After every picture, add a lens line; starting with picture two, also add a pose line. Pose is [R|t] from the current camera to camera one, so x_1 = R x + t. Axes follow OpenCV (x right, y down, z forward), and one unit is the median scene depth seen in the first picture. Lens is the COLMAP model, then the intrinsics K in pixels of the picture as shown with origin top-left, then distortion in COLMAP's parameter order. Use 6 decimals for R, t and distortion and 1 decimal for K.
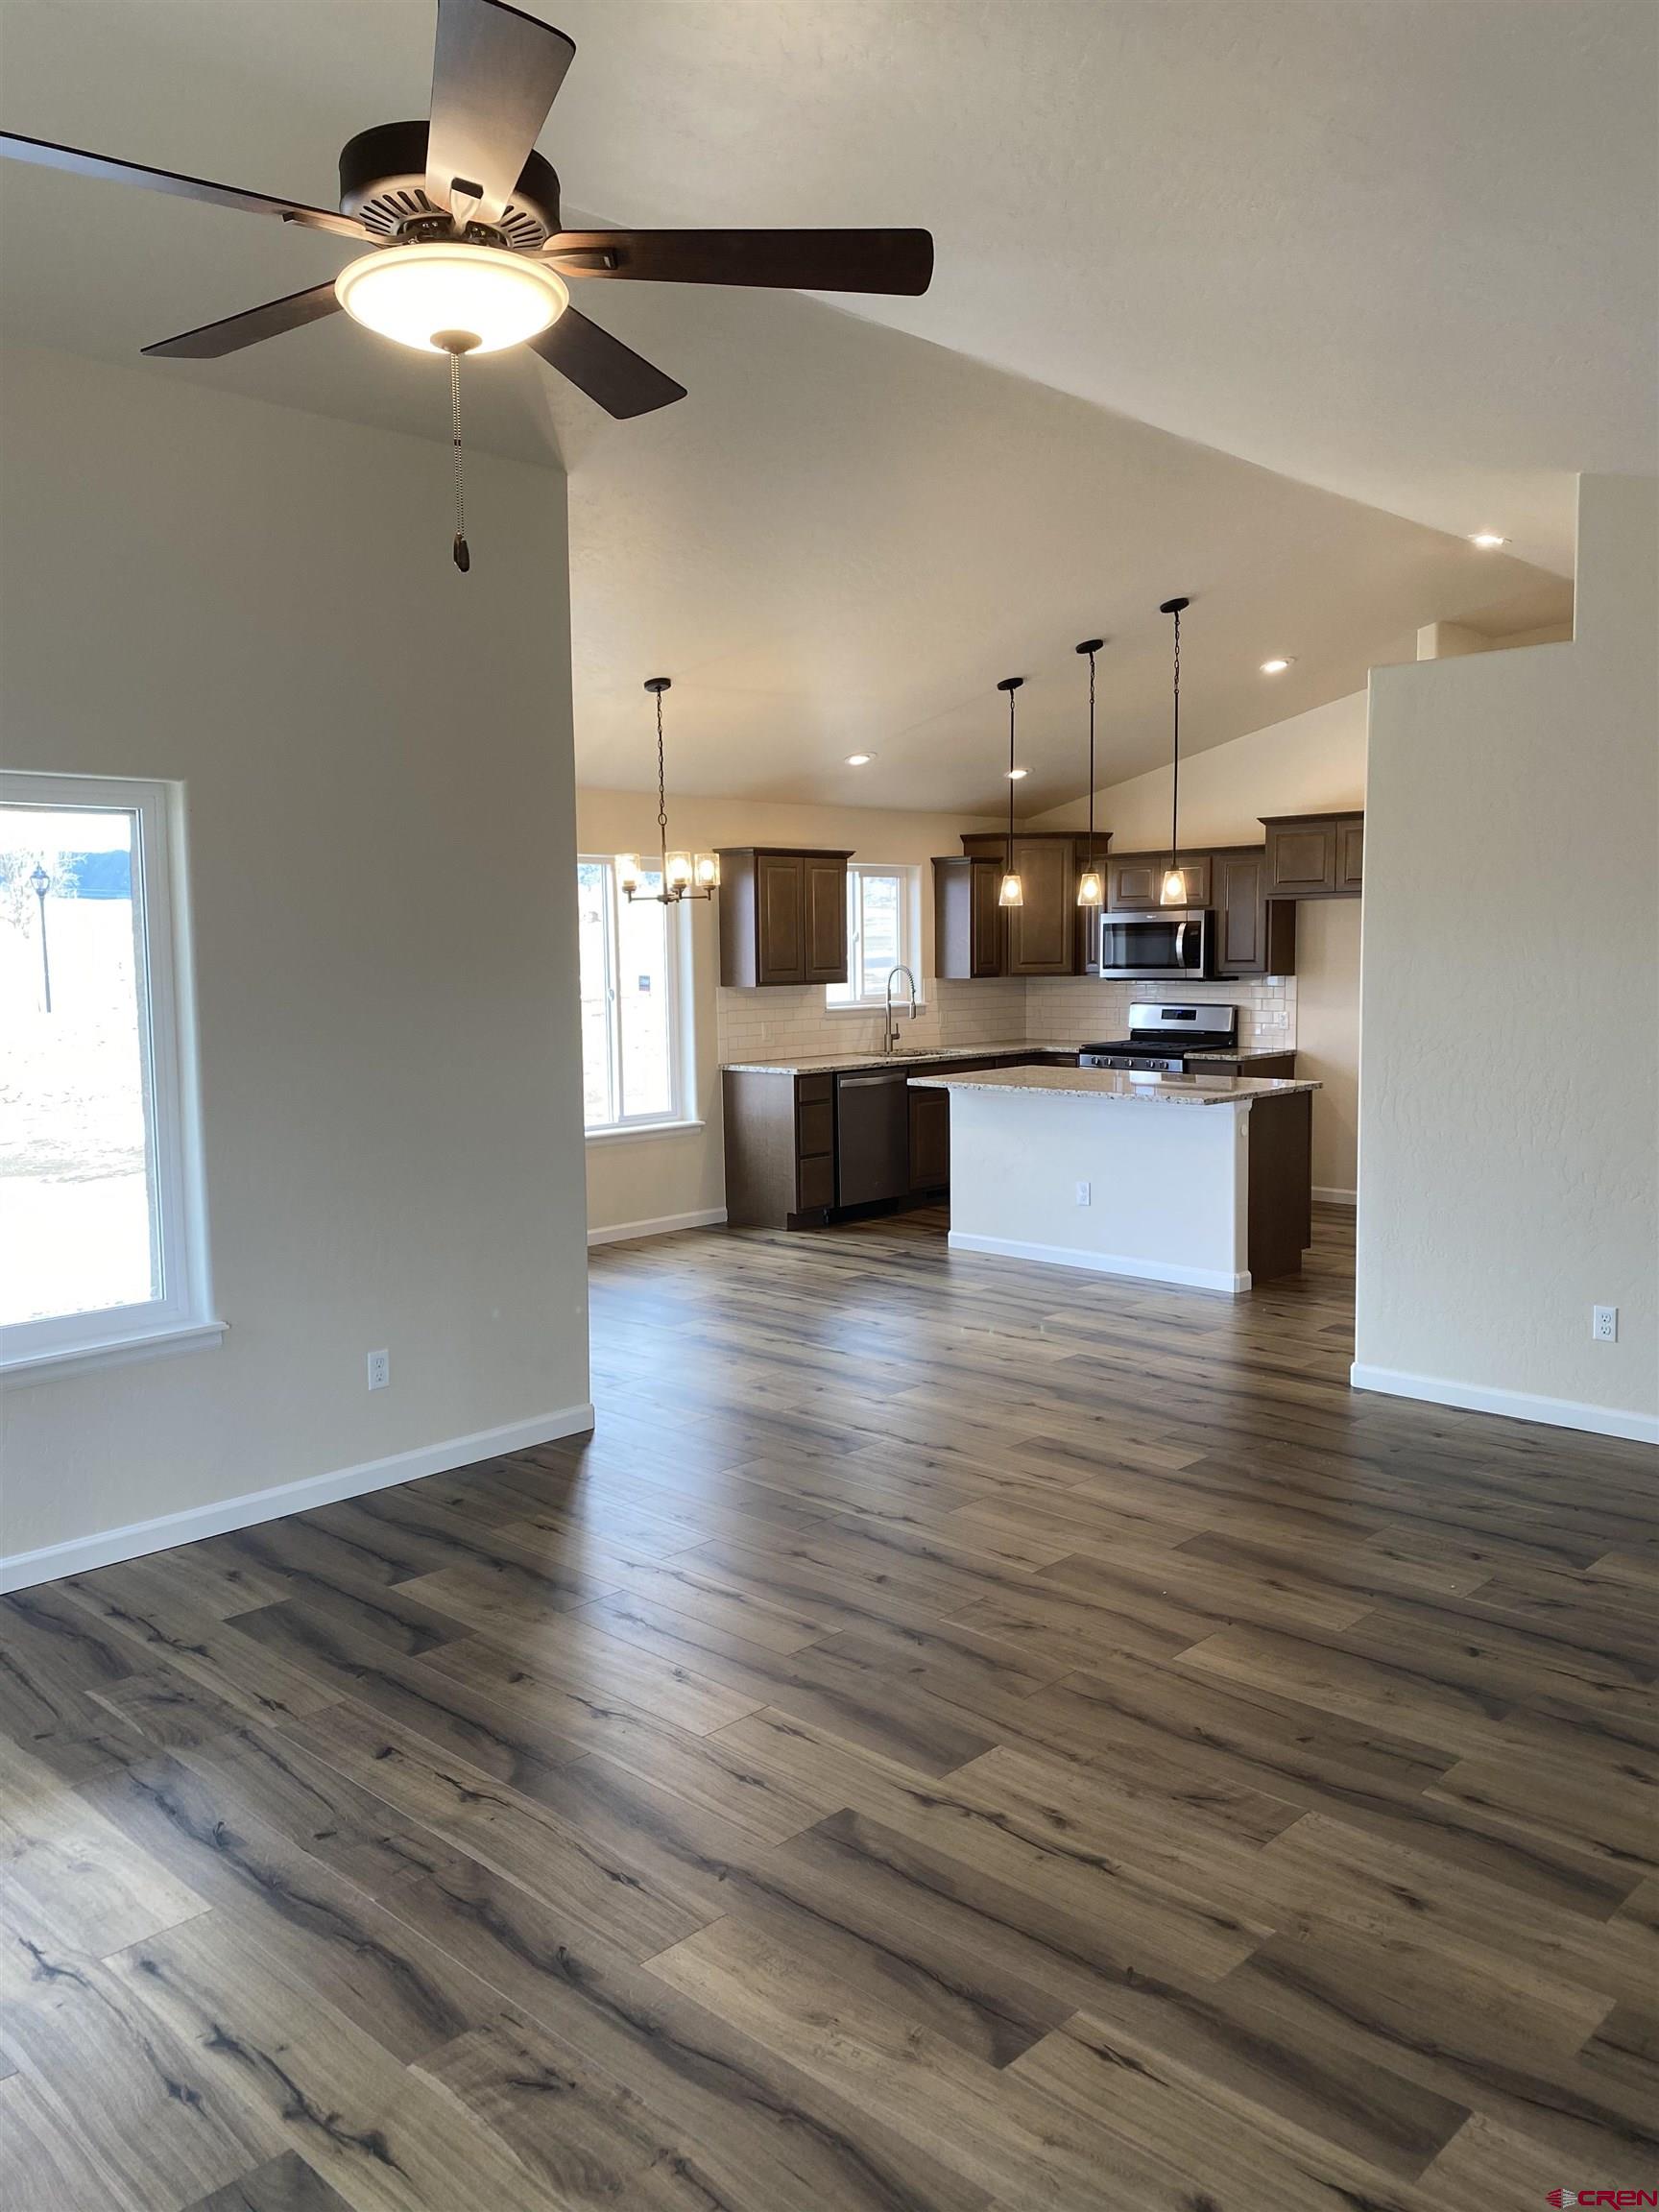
lens RADIAL K [[1670.4, 0, 829.4], [0, 1670.4, 1107.2], [0, 0, 1]] dist [-0.001921, -0.002052]
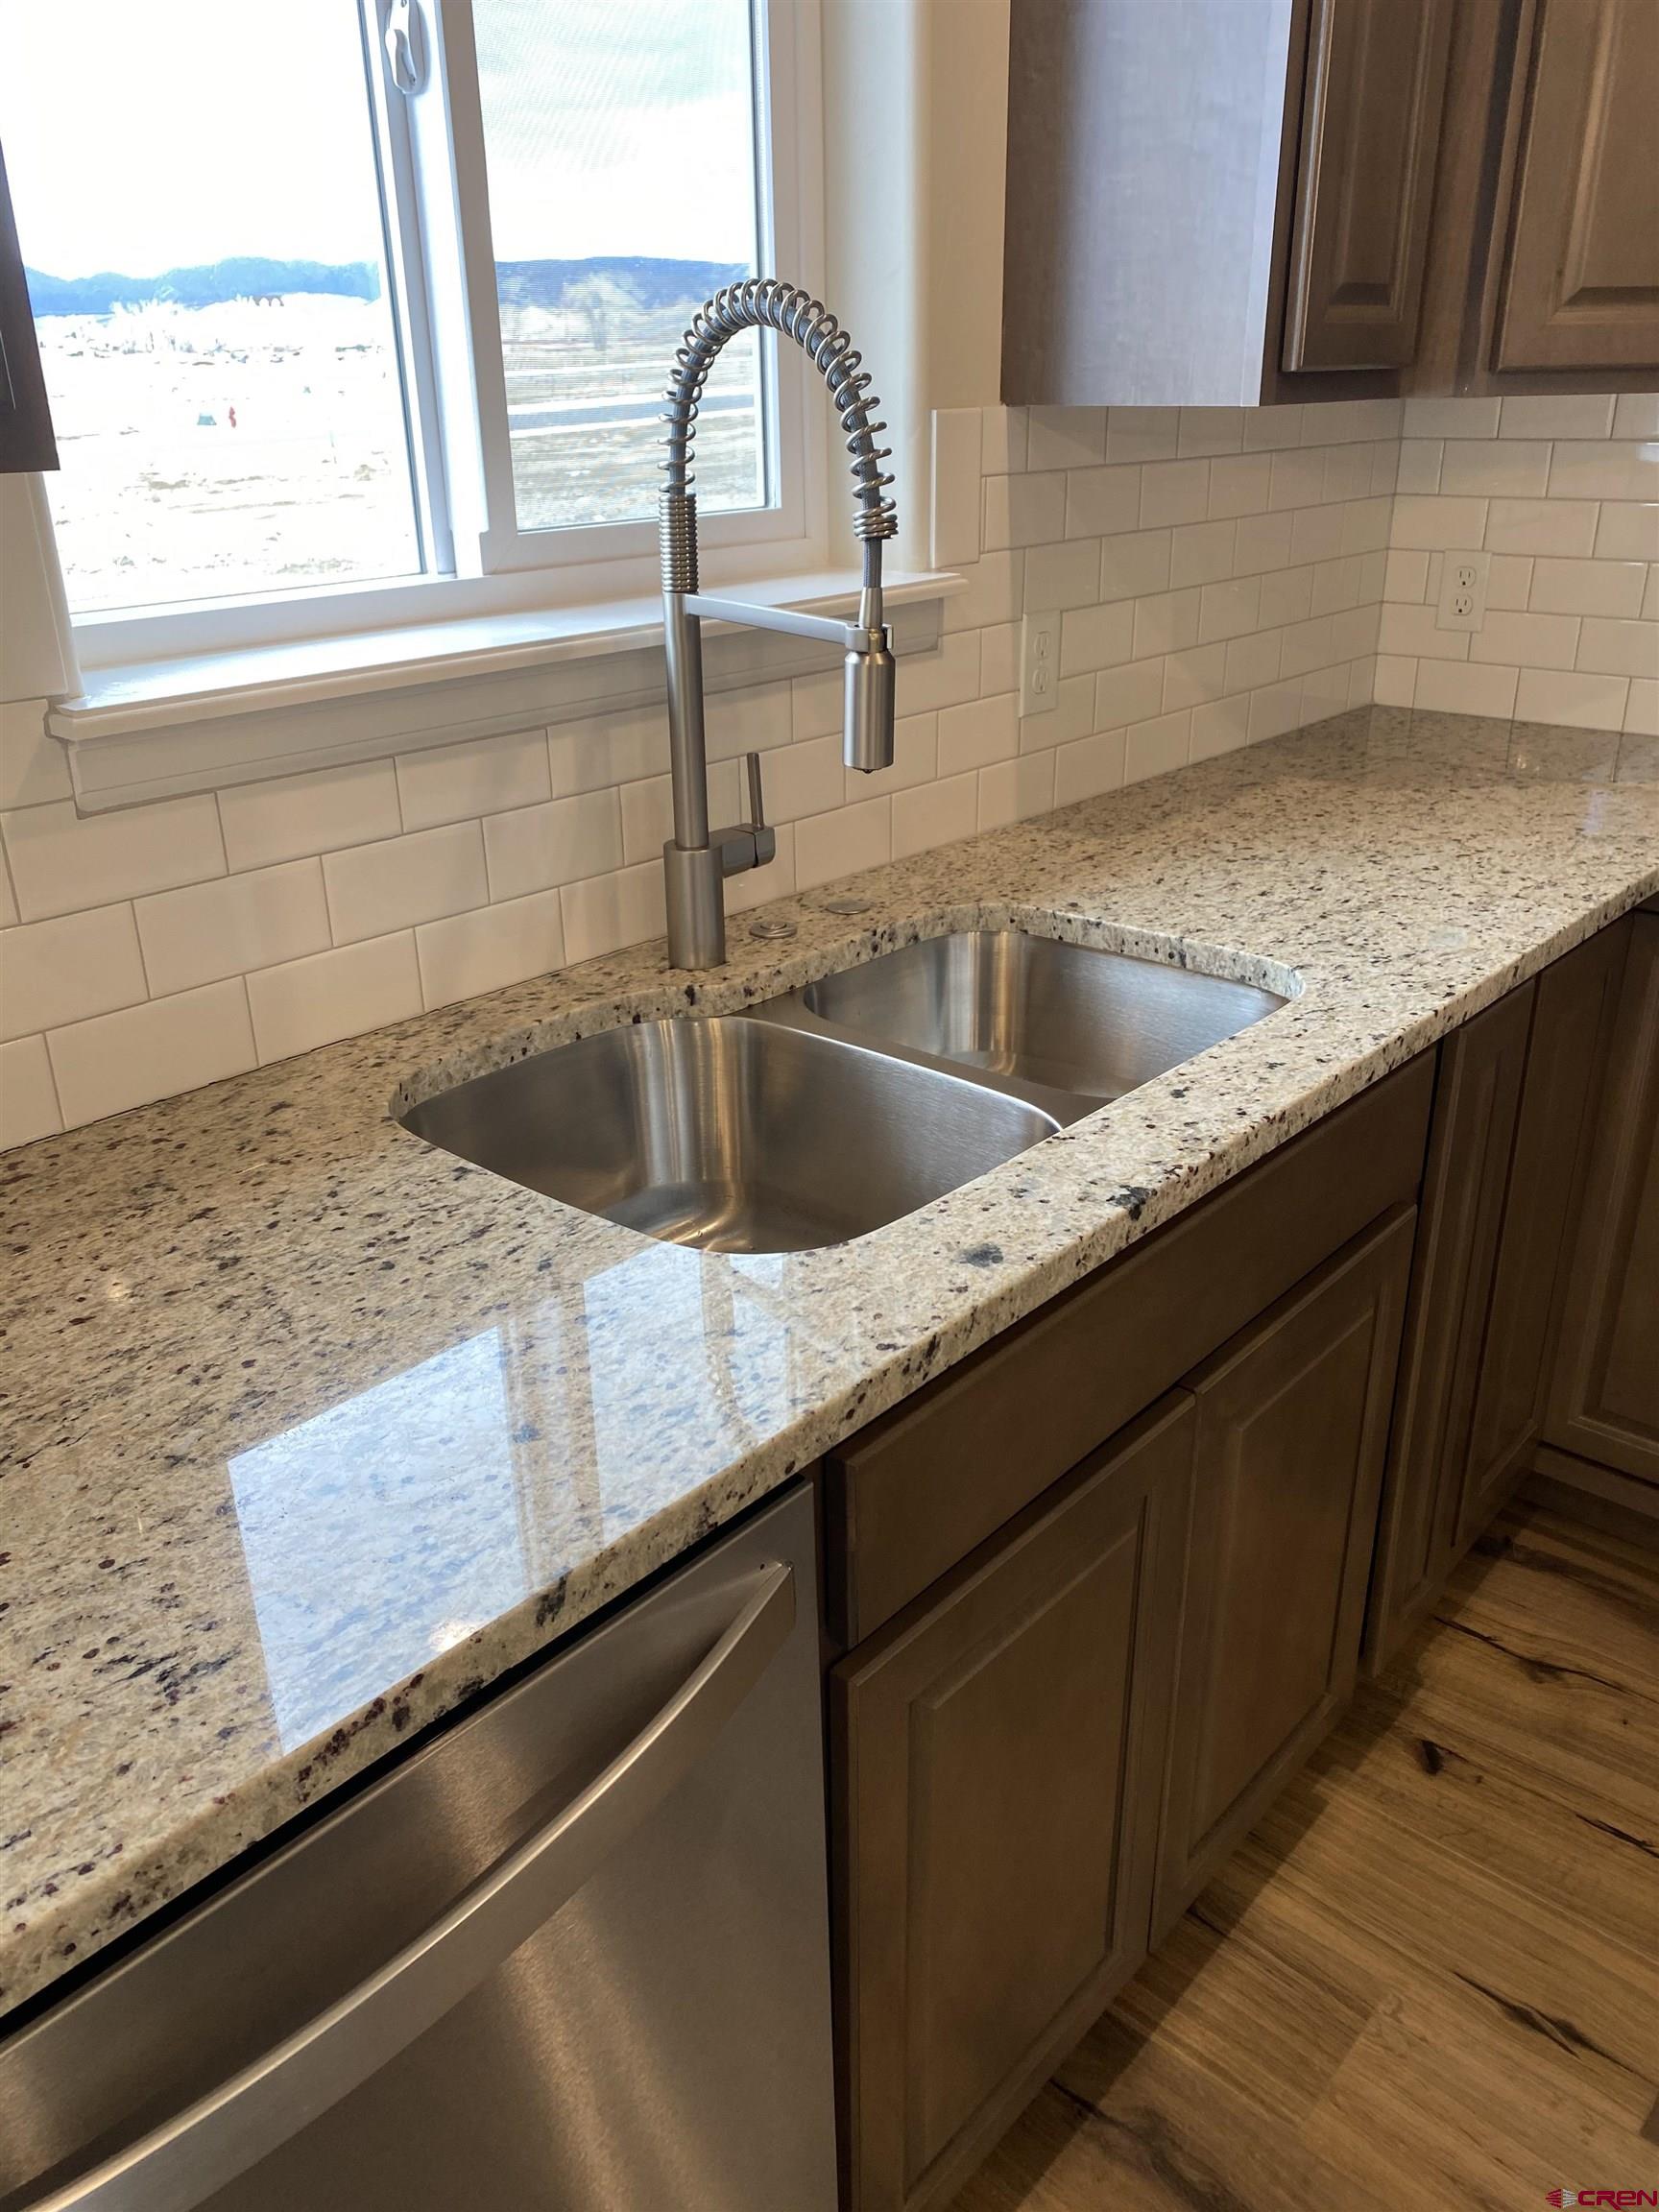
lens RADIAL K [[1670.4, 0, 835.3], [0, 1670.4, 1106.3], [0, 0, 1]] dist [-0.001921, -0.002052]
pose [[0.998926, -0.019522, 0.042024, 0.040503], [0.005622, 0.951282, 0.308272, -0.063889], [-0.045994, -0.307705, 0.950370, 0.847088]]
